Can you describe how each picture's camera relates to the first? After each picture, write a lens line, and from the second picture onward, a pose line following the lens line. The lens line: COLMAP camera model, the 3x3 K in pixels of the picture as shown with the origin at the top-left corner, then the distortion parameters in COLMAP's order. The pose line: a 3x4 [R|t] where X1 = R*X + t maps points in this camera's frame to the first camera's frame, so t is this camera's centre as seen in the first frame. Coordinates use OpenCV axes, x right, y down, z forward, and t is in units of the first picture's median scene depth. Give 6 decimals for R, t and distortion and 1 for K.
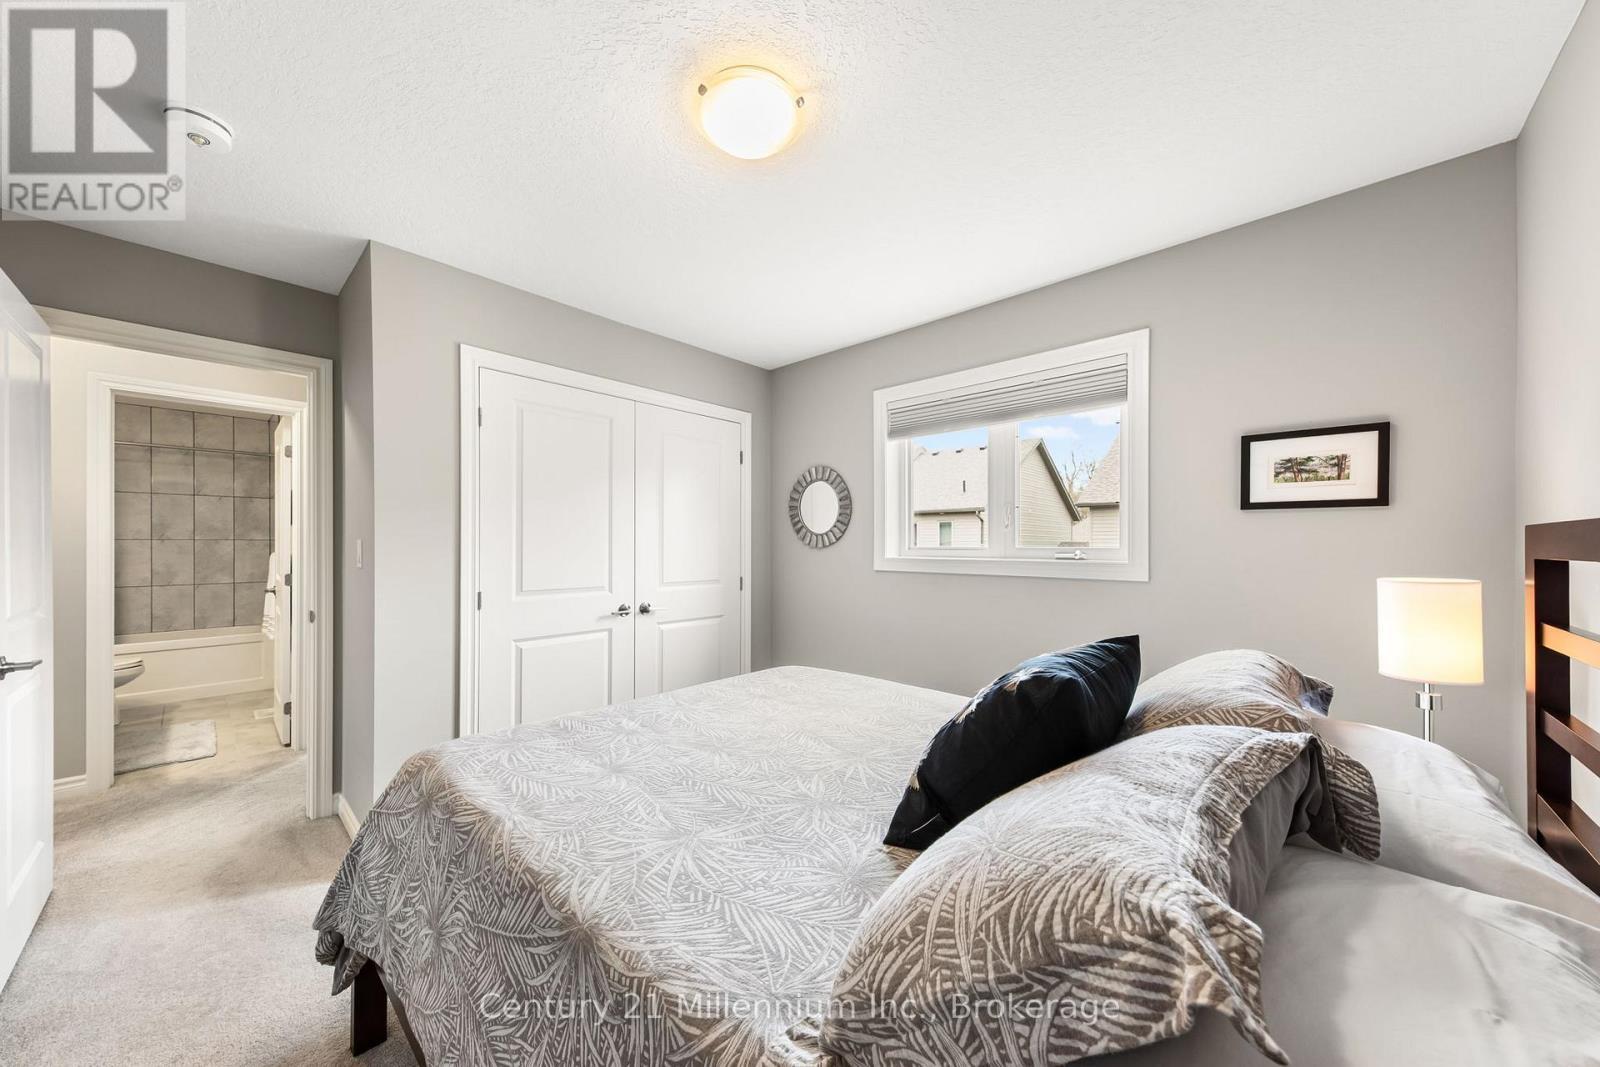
lens RADIAL K [[567.6, 0, 792.8], [0, 567.6, 539.4], [0, 0, 1]] dist [0.013749, 0.000036]
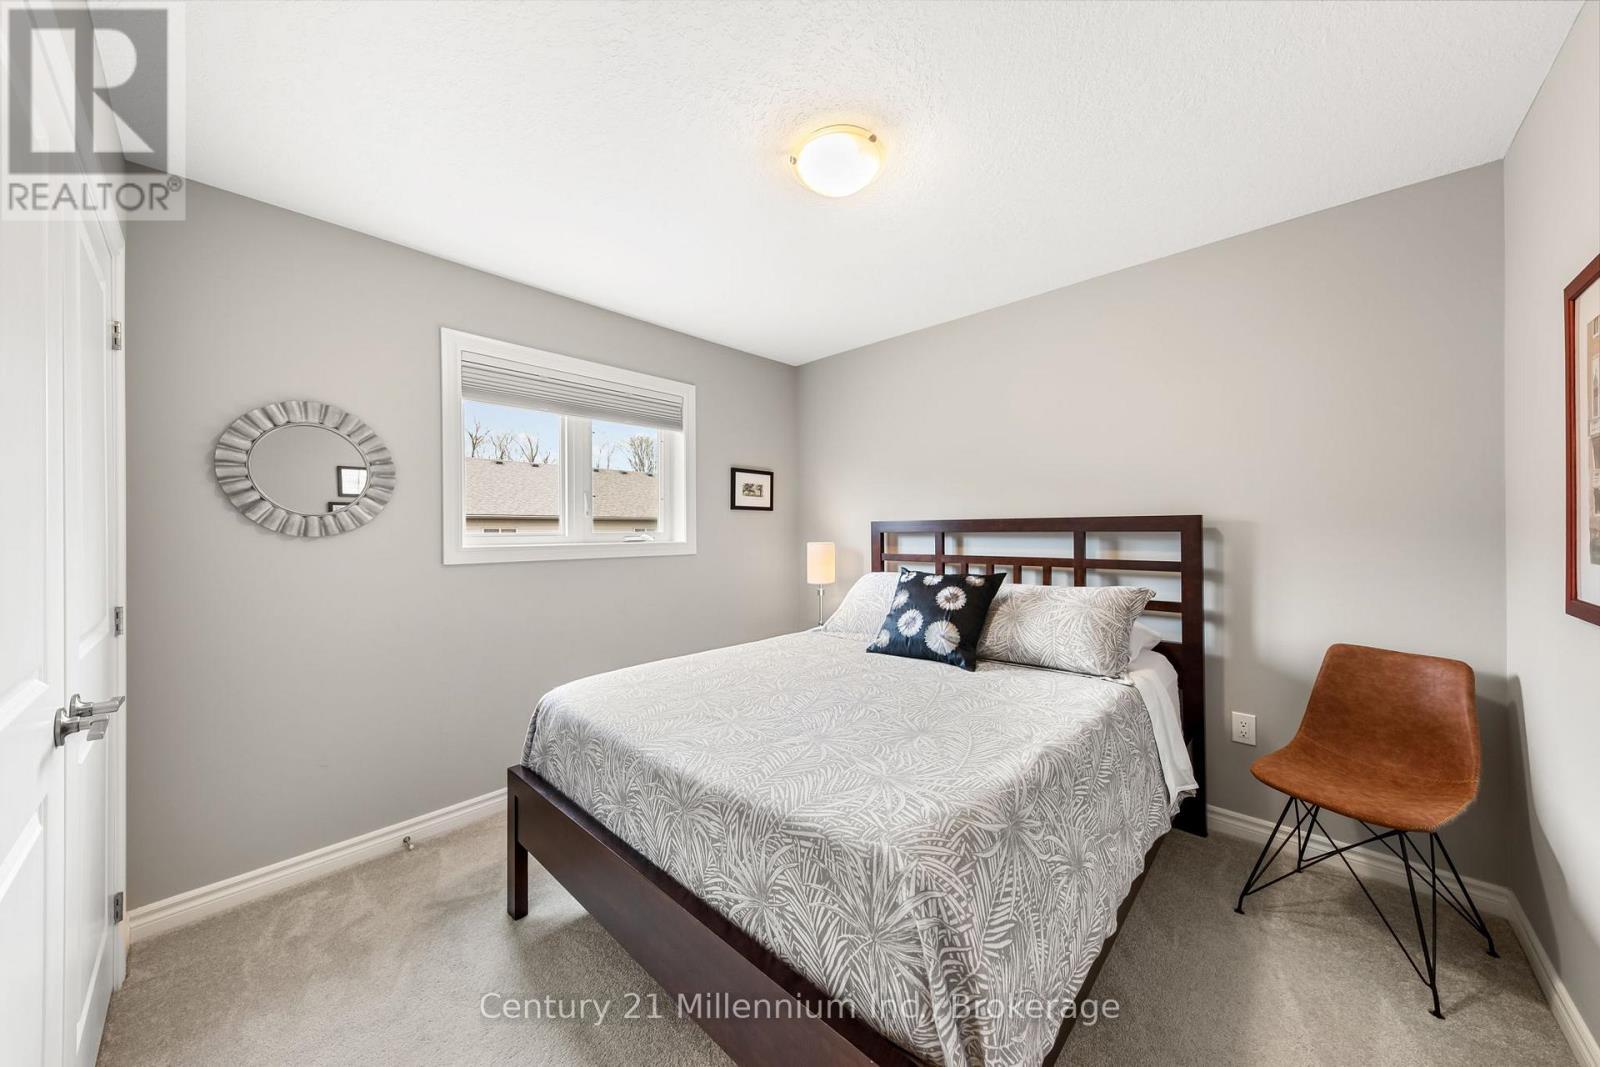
lens RADIAL K [[546.3, 0, 792.9], [0, 546.3, 529.9], [0, 0, 1]] dist [0.001335, 0.000016]
pose [[0.002702, 0.000776, 0.999996, -0.884583], [-0.001907, 0.999998, -0.000771, 0.011782], [-0.999995, -0.001905, 0.002704, 0.806344]]
